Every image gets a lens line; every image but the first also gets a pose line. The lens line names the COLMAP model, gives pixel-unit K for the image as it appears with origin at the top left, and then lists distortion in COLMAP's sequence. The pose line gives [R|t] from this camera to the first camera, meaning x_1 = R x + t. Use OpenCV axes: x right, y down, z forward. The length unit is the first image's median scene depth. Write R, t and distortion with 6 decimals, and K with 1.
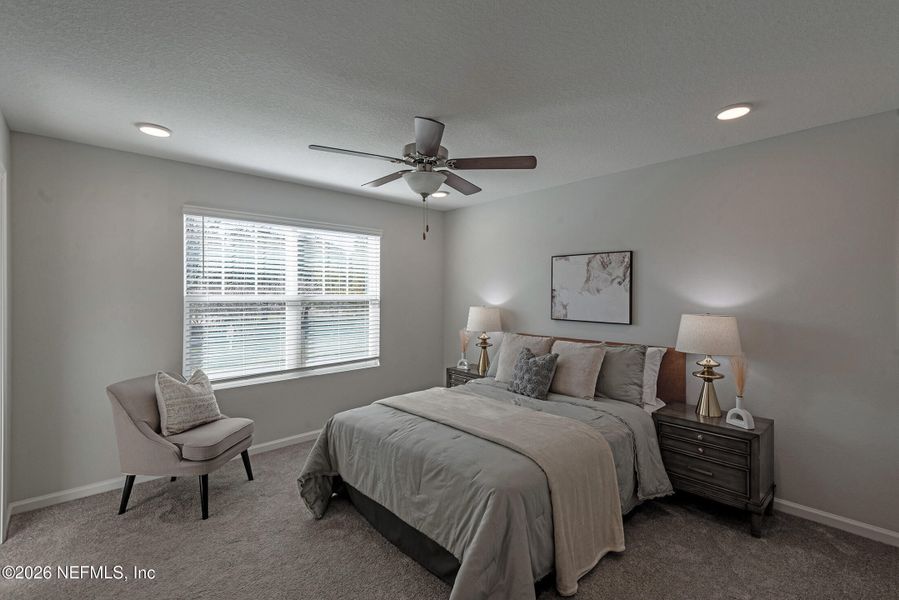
lens RADIAL K [[407.5, 0, 454.9], [0, 407.5, 290.9], [0, 0, 1]] dist [0.020901, -0.014561]
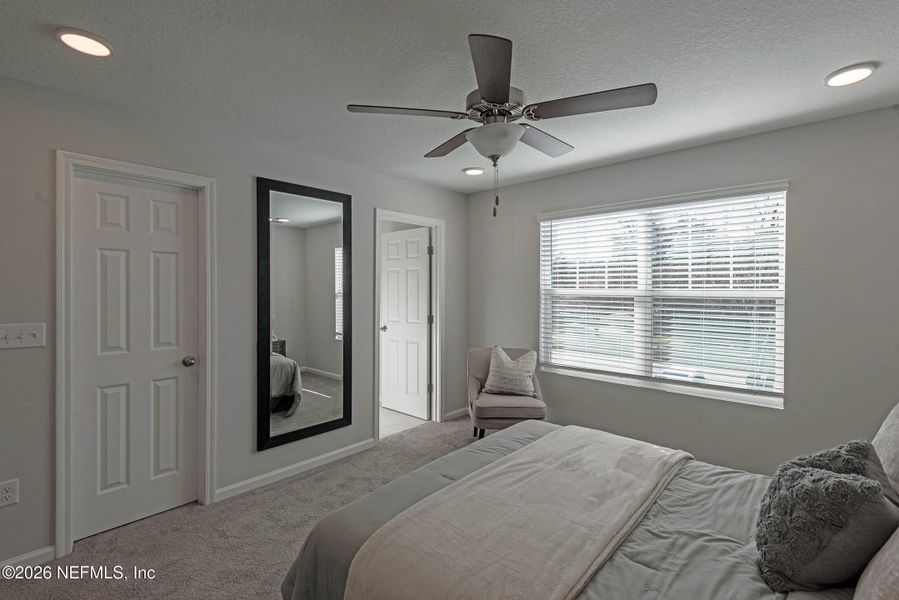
lens RADIAL K [[407.5, 0, 454.9], [0, 407.5, 290.9], [0, 0, 1]] dist [0.020901, -0.014561]
pose [[0.062306, 0.006292, -0.998037, 0.439080], [0.005970, 0.999960, 0.006676, 0.005341], [0.998039, -0.006374, 0.062266, 0.561040]]
